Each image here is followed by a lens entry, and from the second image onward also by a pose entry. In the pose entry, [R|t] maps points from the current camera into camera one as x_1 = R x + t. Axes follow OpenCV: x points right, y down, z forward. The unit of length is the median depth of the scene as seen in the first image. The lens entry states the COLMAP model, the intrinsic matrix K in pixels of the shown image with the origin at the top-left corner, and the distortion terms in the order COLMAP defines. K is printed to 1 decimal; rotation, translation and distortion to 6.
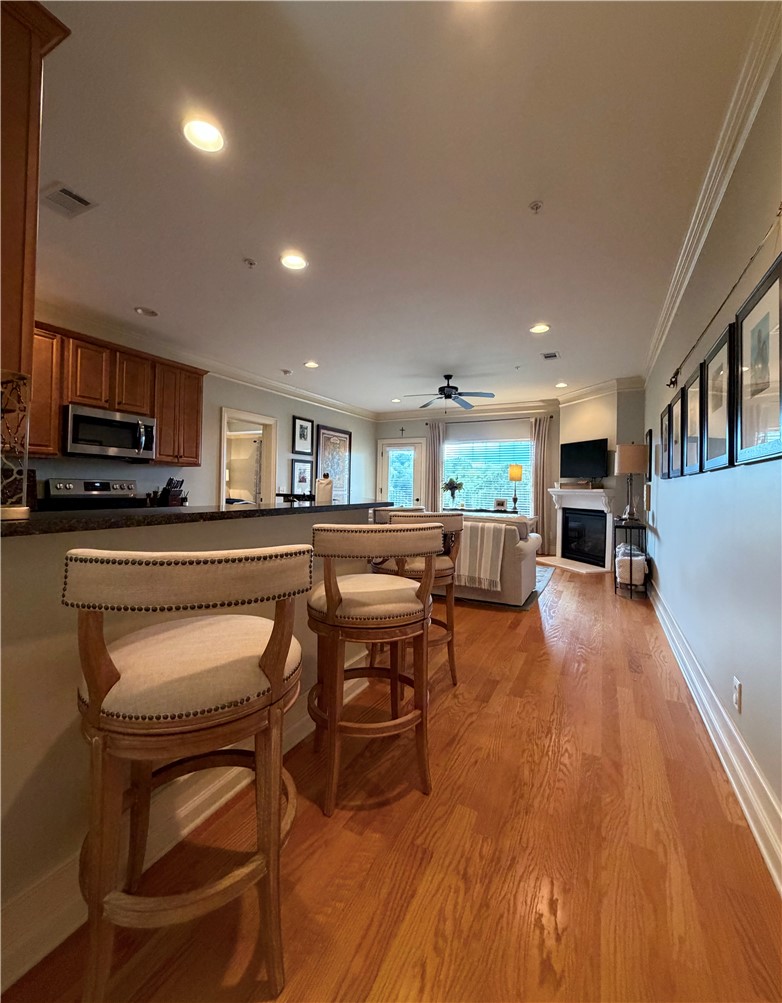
lens RADIAL K [[407.9, 0, 385.1], [0, 407.9, 480.9], [0, 0, 1]] dist [0.001610, 0.000129]
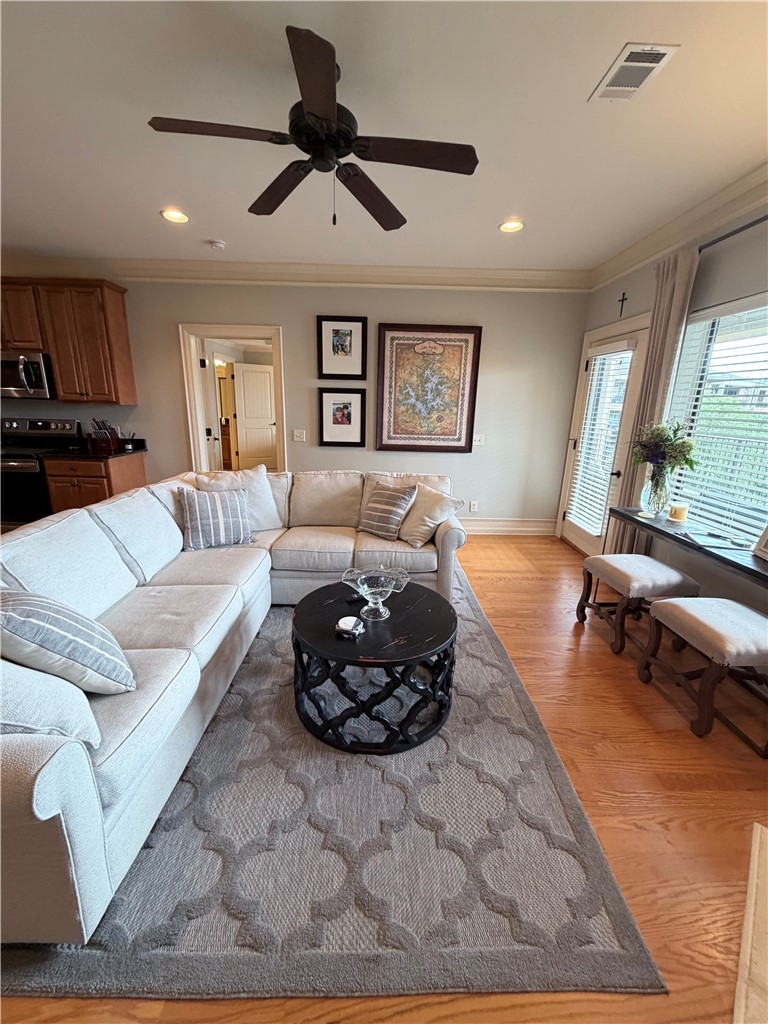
lens RADIAL K [[408.7, 0, 384.9], [0, 408.7, 509.5], [0, 0, 1]] dist [-0.000746, -0.000338]
pose [[0.487516, 0.219056, -0.845188, 0.420882], [-0.007811, 0.969071, 0.246659, -0.026389], [0.873079, -0.113649, 0.474149, 0.753343]]
